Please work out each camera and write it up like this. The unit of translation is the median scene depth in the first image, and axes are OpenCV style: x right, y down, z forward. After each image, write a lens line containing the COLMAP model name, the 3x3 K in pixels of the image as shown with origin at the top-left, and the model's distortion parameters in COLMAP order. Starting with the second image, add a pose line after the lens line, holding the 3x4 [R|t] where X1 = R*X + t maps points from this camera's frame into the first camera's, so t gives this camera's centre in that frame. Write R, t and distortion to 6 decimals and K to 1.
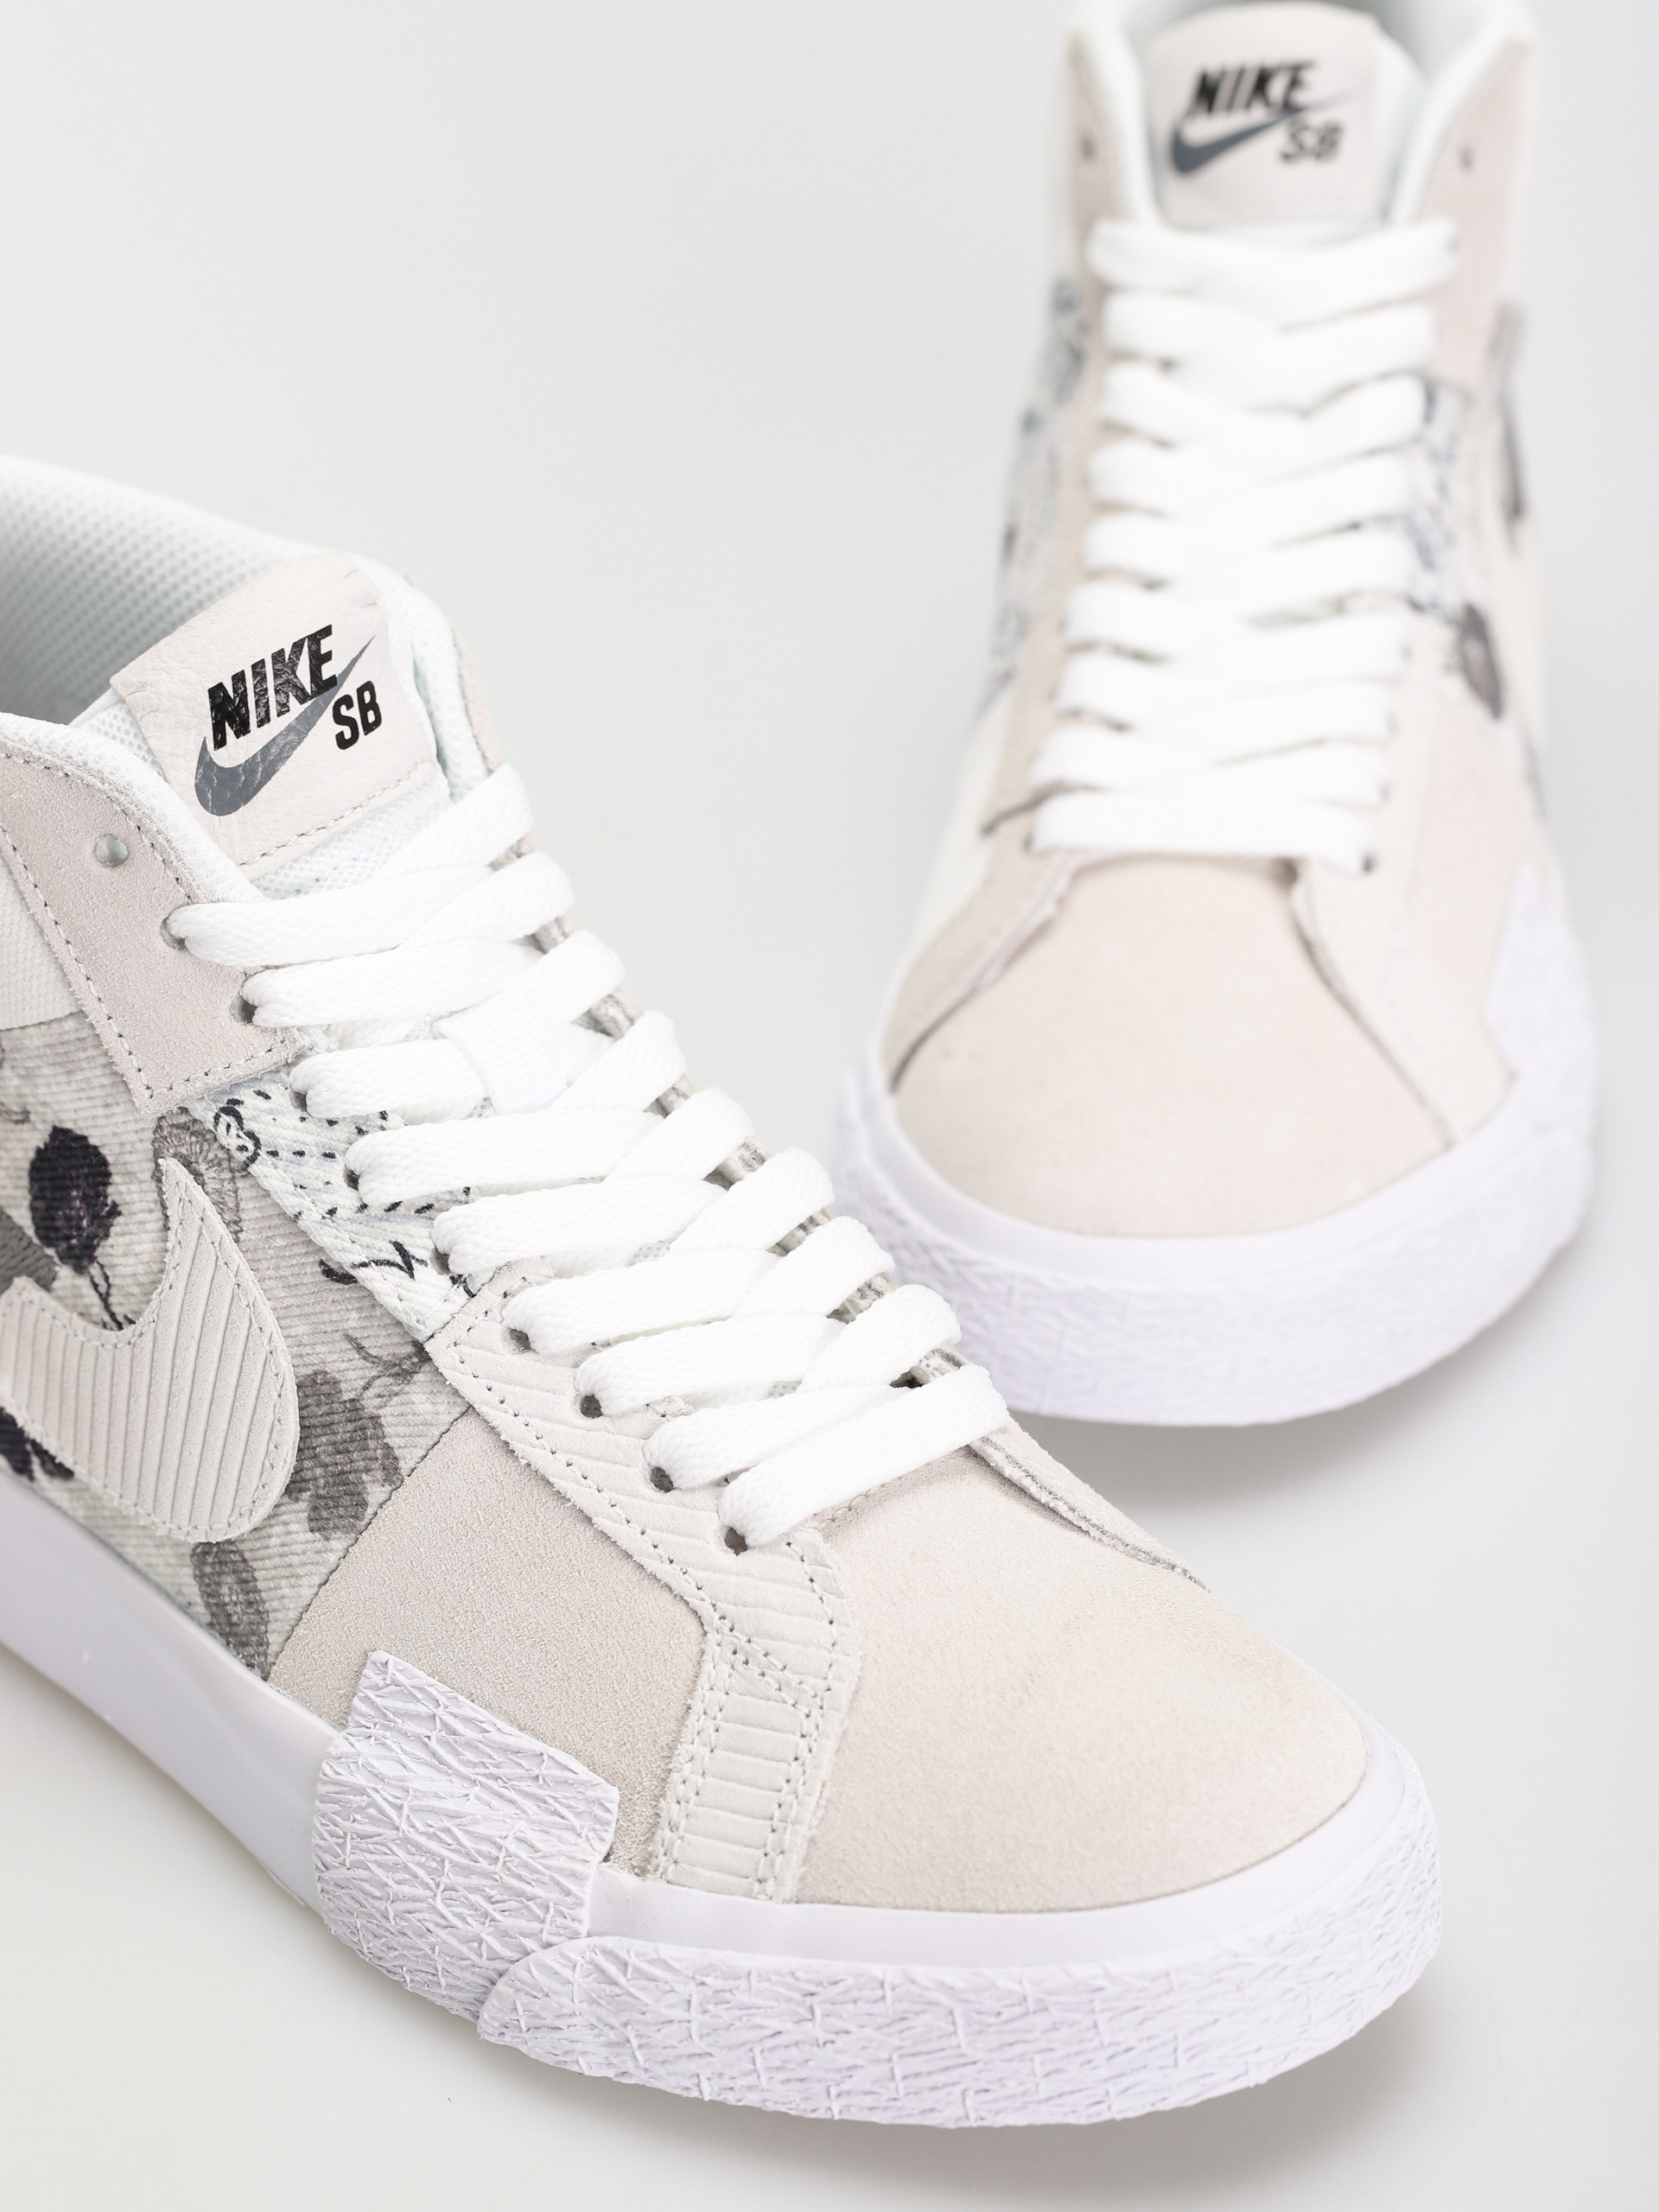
lens RADIAL K [[7872.1, 0, 829.5], [0, 7872.1, 1106.0], [0, 0, 1]] dist [0.010732, 0.446112]
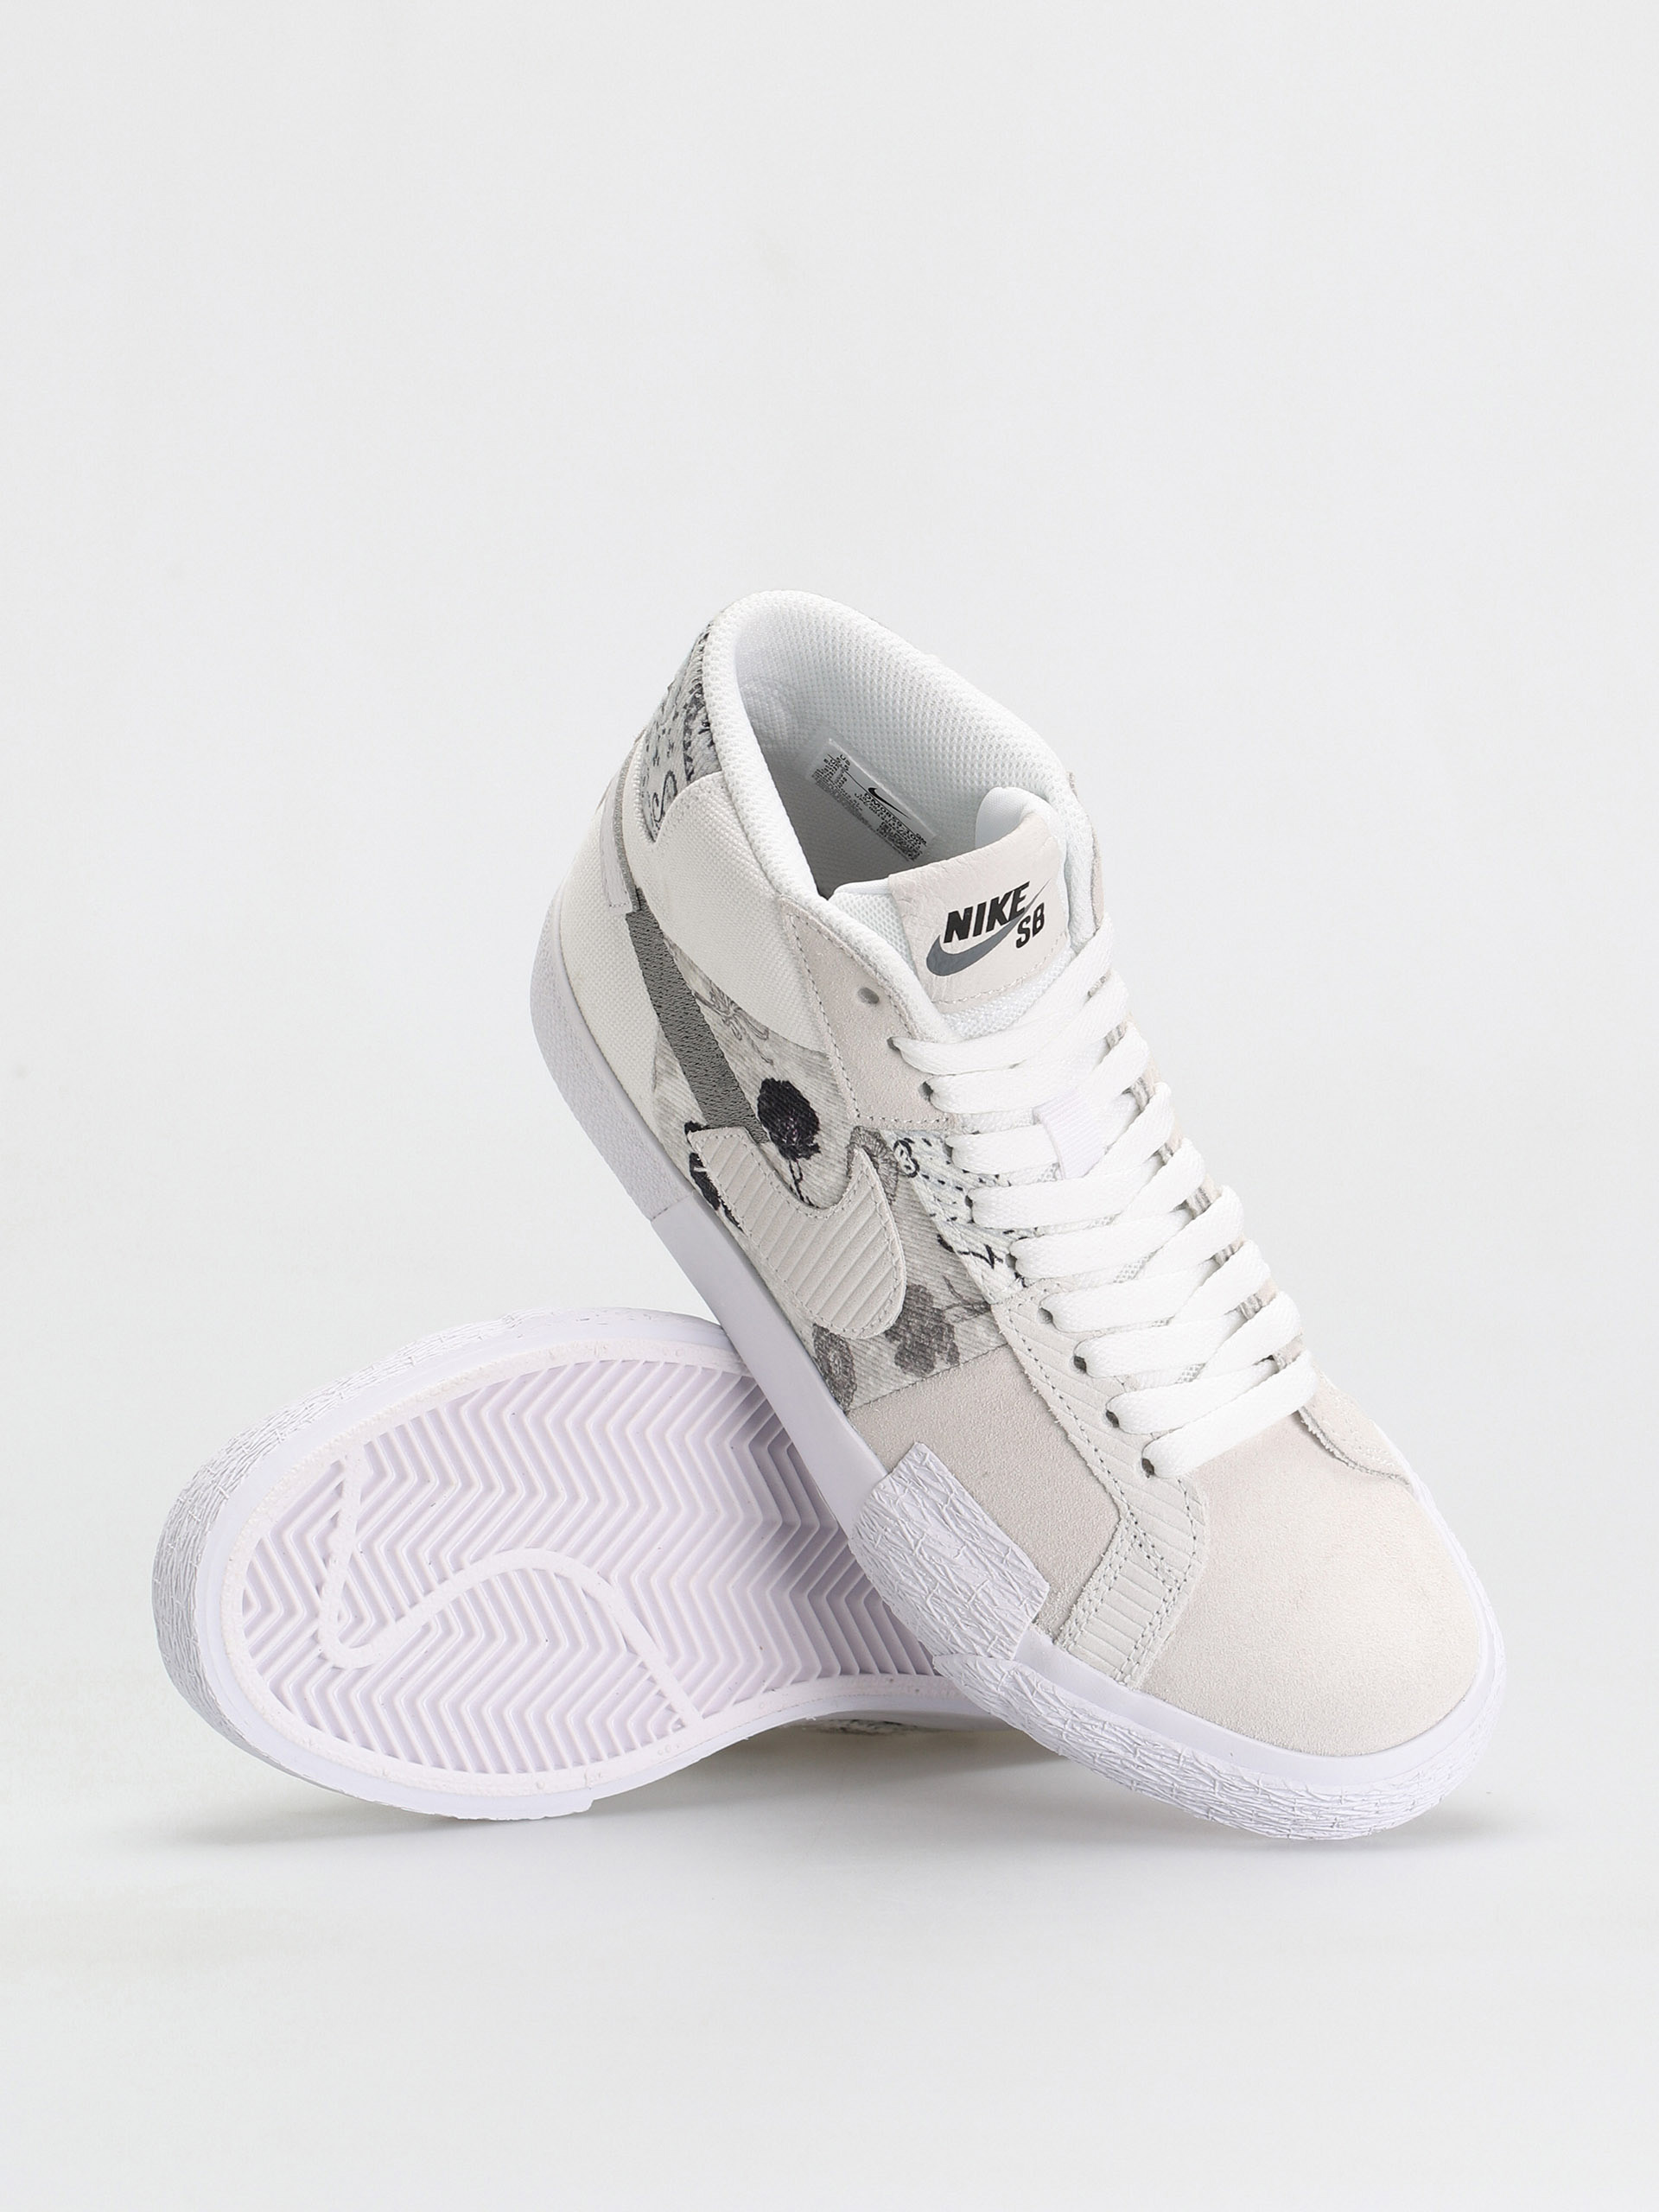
lens RADIAL K [[7872.1, 0, 829.5], [0, 7872.1, 1106.0], [0, 0, 1]] dist [0.010732, 0.446112]
pose [[0.975867, 0.186743, 0.113188, -0.281154], [-0.217983, 0.863806, 0.454228, -0.756045], [-0.012949, -0.467939, 0.883666, -0.457815]]
